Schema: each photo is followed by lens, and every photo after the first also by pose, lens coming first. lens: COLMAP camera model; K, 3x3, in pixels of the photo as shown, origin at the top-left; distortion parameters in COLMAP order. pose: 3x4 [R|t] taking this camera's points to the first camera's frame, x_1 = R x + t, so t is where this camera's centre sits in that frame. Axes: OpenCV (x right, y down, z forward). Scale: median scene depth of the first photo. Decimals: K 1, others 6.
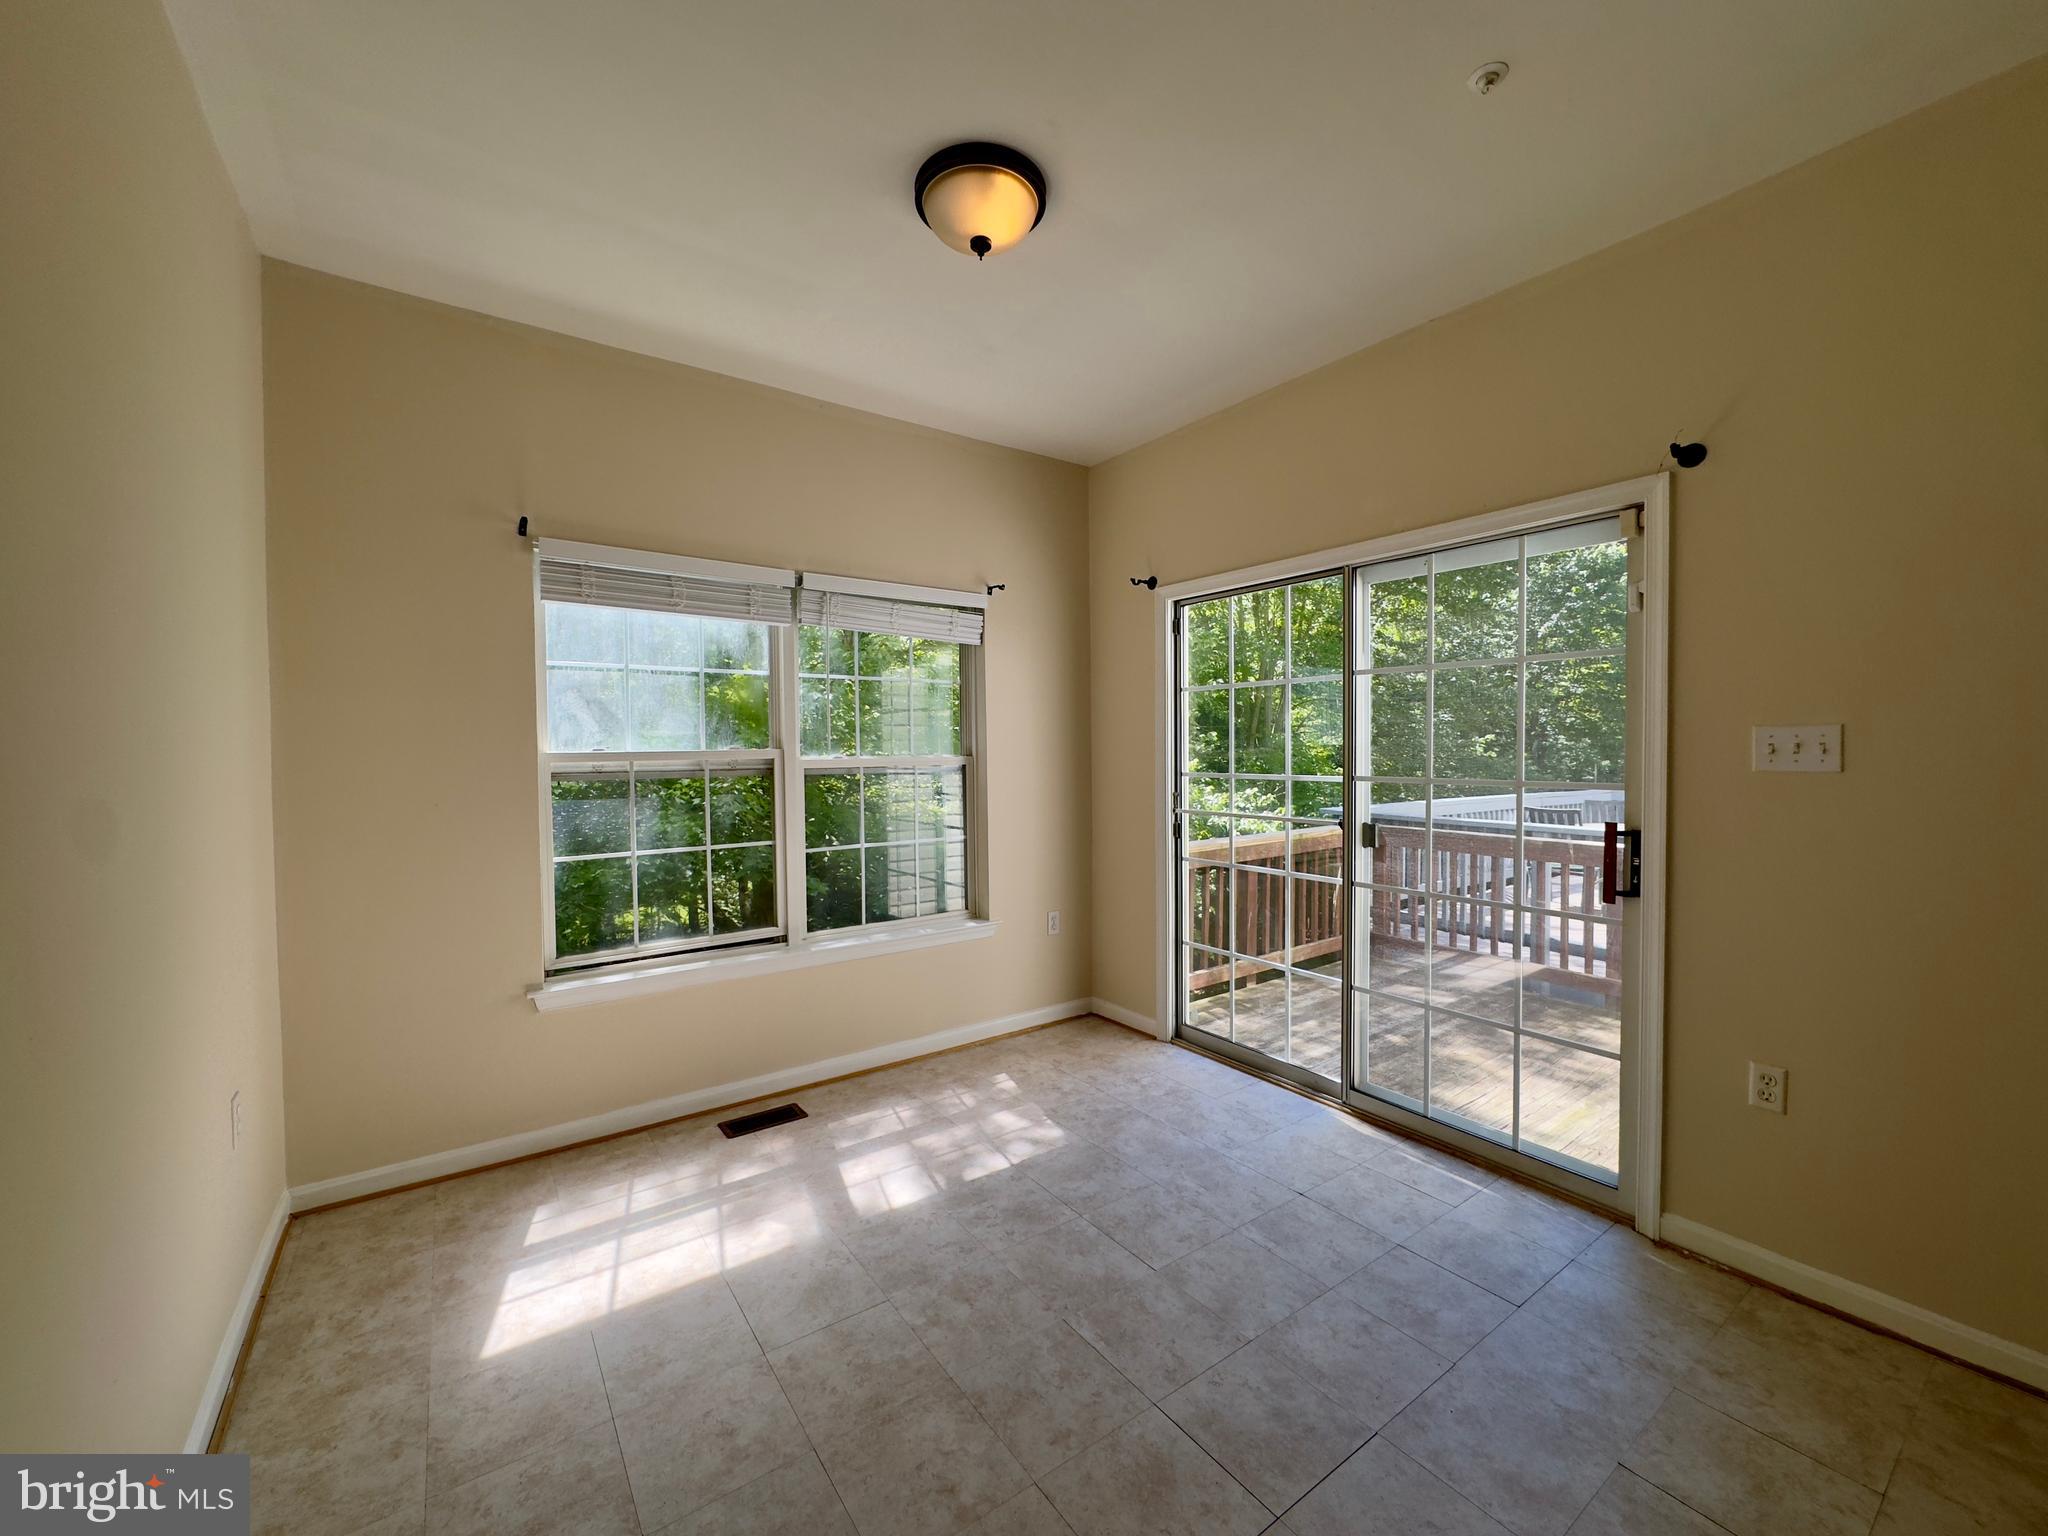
lens RADIAL K [[815.2, 0, 1025.3], [0, 815.2, 766.0], [0, 0, 1]] dist [-0.002042, 0.000244]
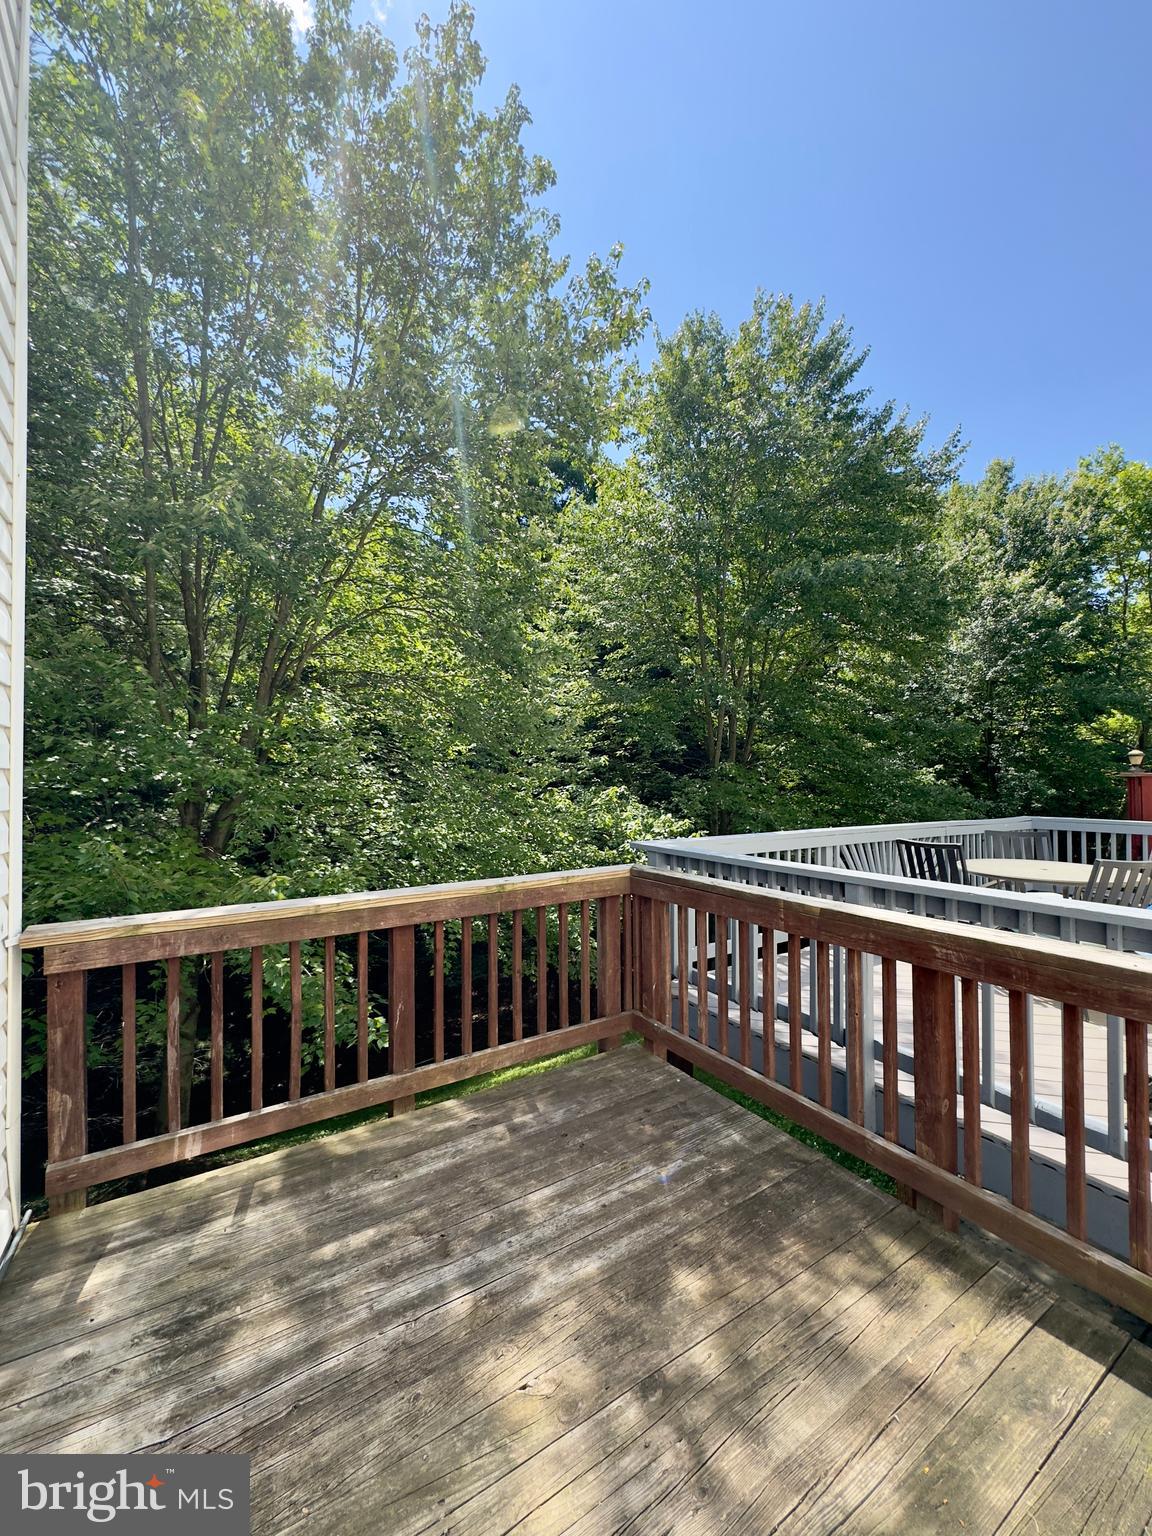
lens RADIAL K [[611.4, 0, 586.0], [0, 611.4, 772.4], [0, 0, 1]] dist [-0.002042, 0.000244]
pose [[0.998745, 0.002079, -0.050043, 0.861463], [-0.003705, 0.999467, -0.032427, 0.003045], [0.049949, 0.032572, 0.998220, 0.929506]]
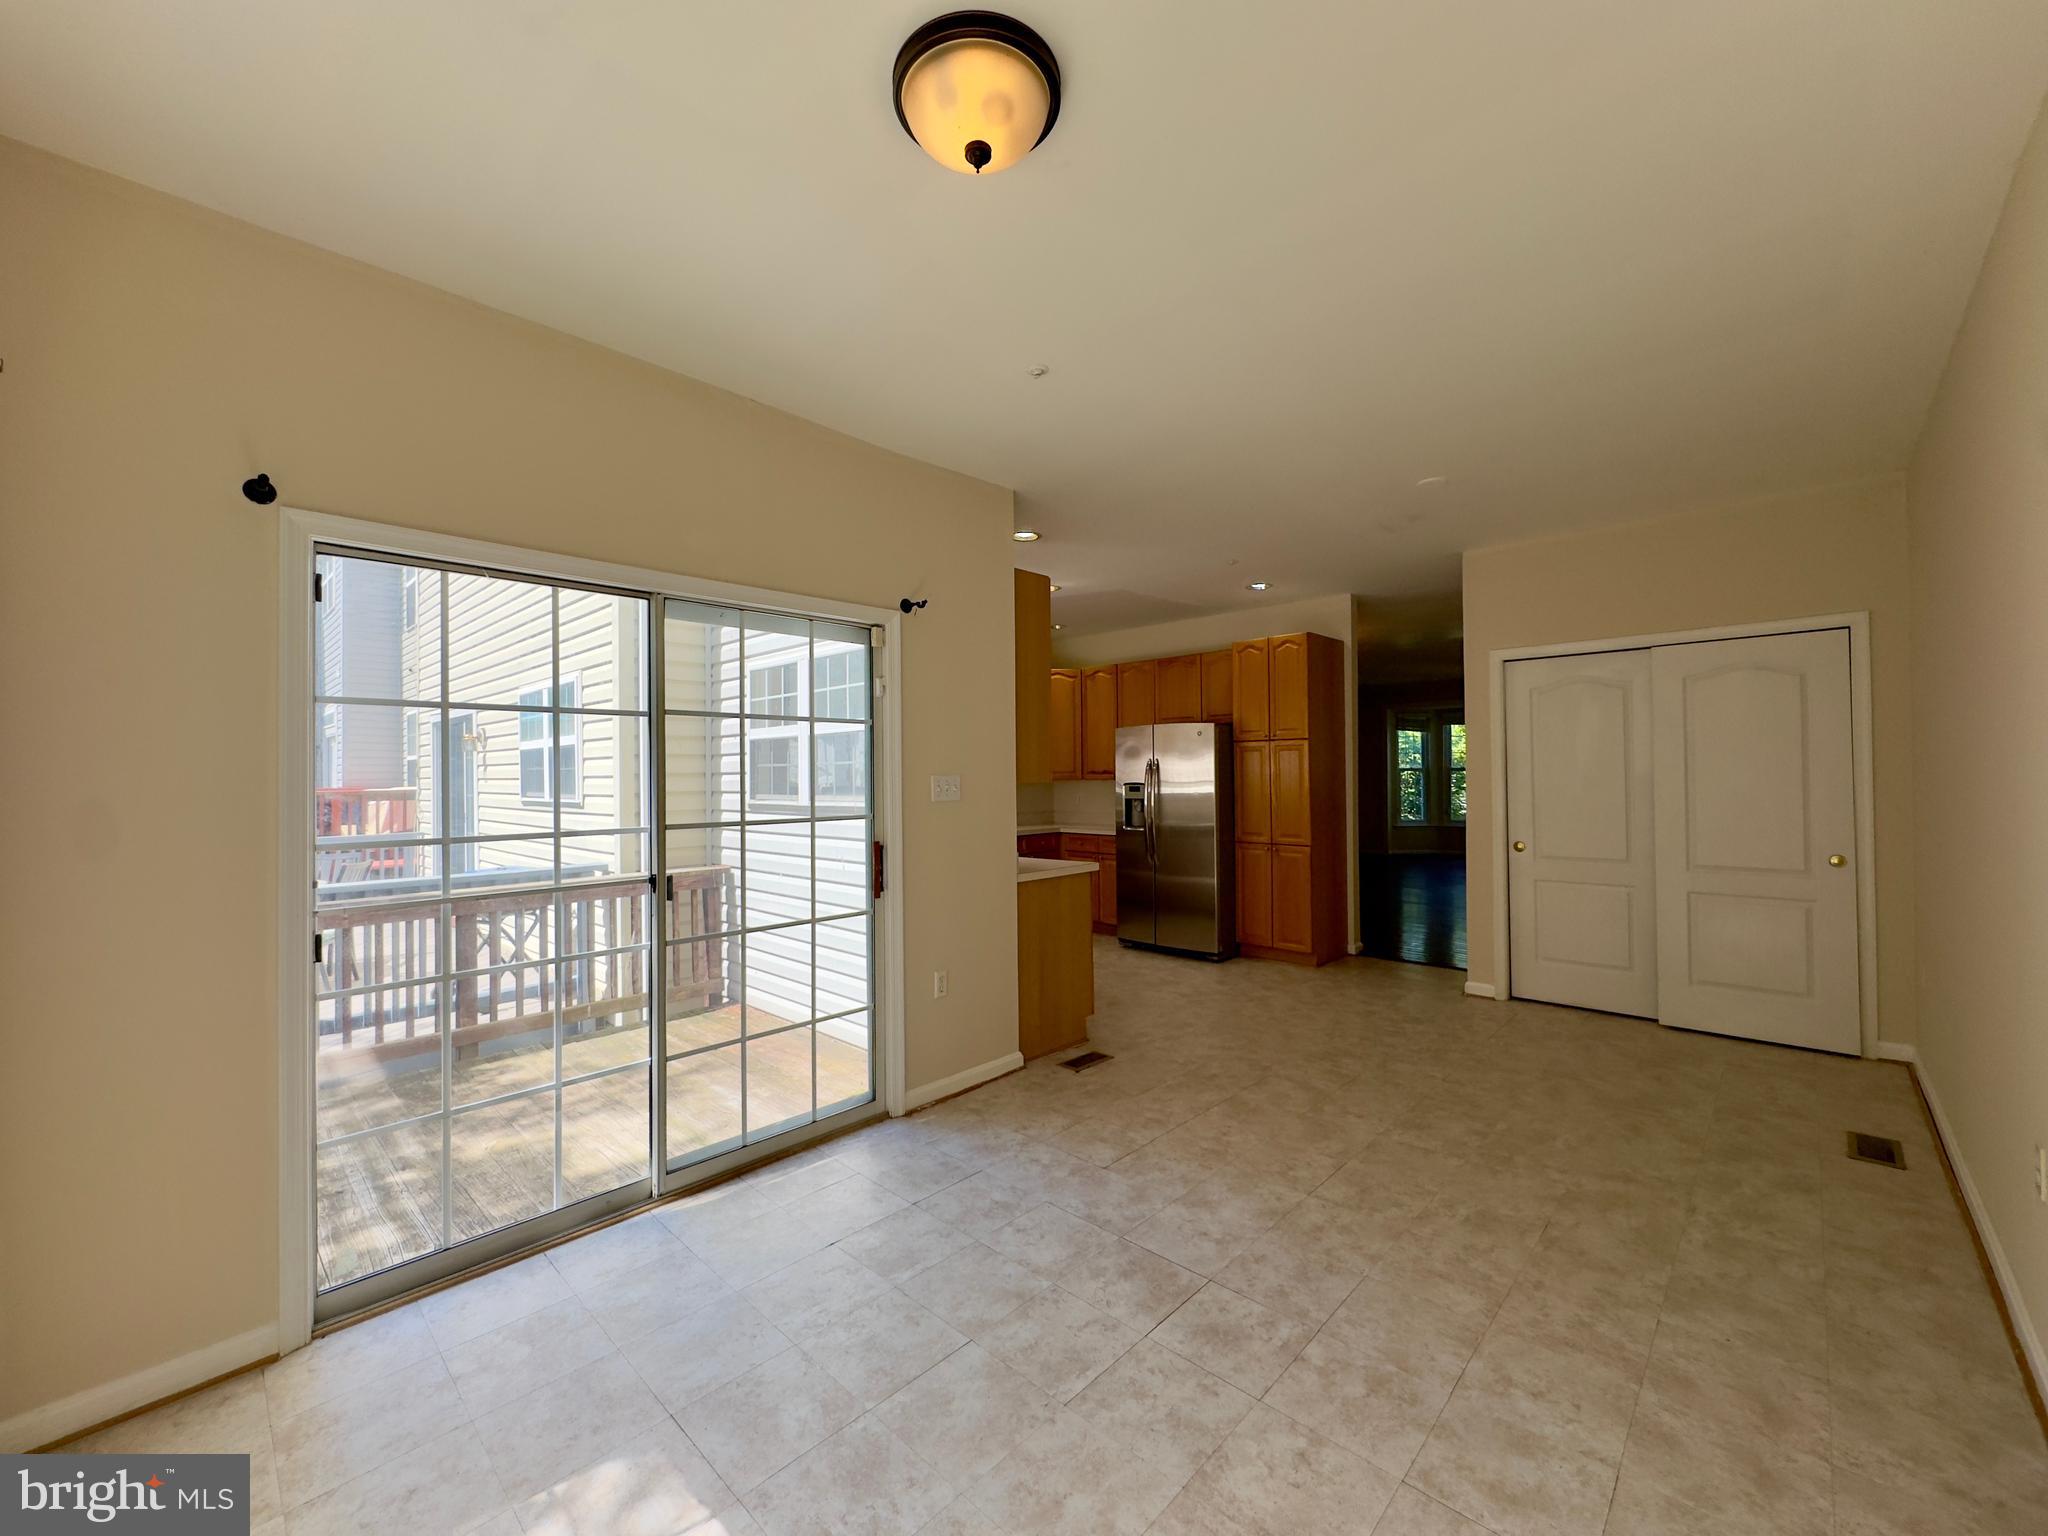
lens RADIAL K [[815.2, 0, 1025.3], [0, 815.2, 766.0], [0, 0, 1]] dist [-0.002042, 0.000244]
pose [[-0.188754, 0.018348, 0.981853, -0.636422], [0.034045, 0.999347, -0.012130, -0.030628], [-0.981434, 0.031138, -0.189255, 0.872850]]
